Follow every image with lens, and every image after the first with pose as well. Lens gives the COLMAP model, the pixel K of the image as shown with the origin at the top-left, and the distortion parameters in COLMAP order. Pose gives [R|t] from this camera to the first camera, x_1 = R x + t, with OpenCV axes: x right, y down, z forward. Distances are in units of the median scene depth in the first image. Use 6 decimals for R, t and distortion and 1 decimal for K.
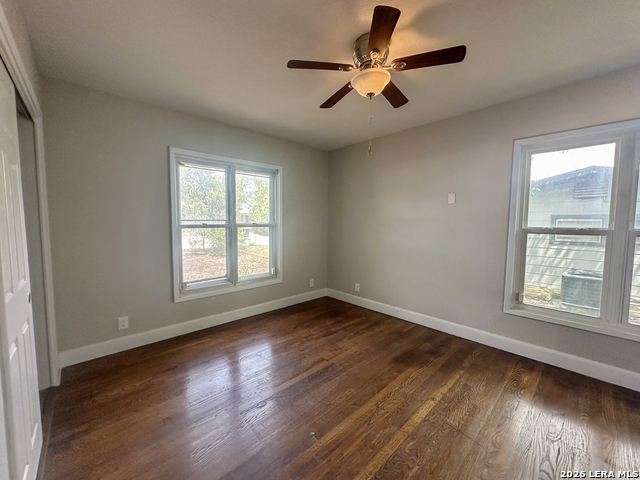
lens RADIAL K [[257.6, 0, 318.9], [0, 257.6, 237.9], [0, 0, 1]] dist [-0.009247, -0.000399]
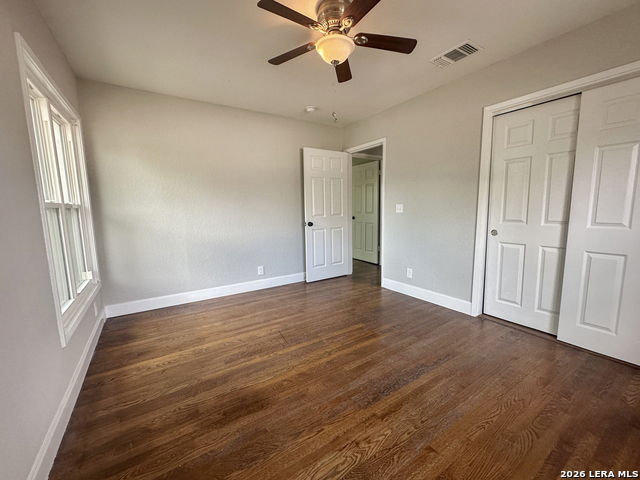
lens RADIAL K [[257.6, 0, 318.9], [0, 257.6, 237.9], [0, 0, 1]] dist [-0.009247, -0.000399]
pose [[-0.984503, -0.006932, 0.175228, 0.069419], [0.026794, 0.981540, 0.189371, -0.058916], [-0.173306, 0.191132, -0.966144, 1.779744]]
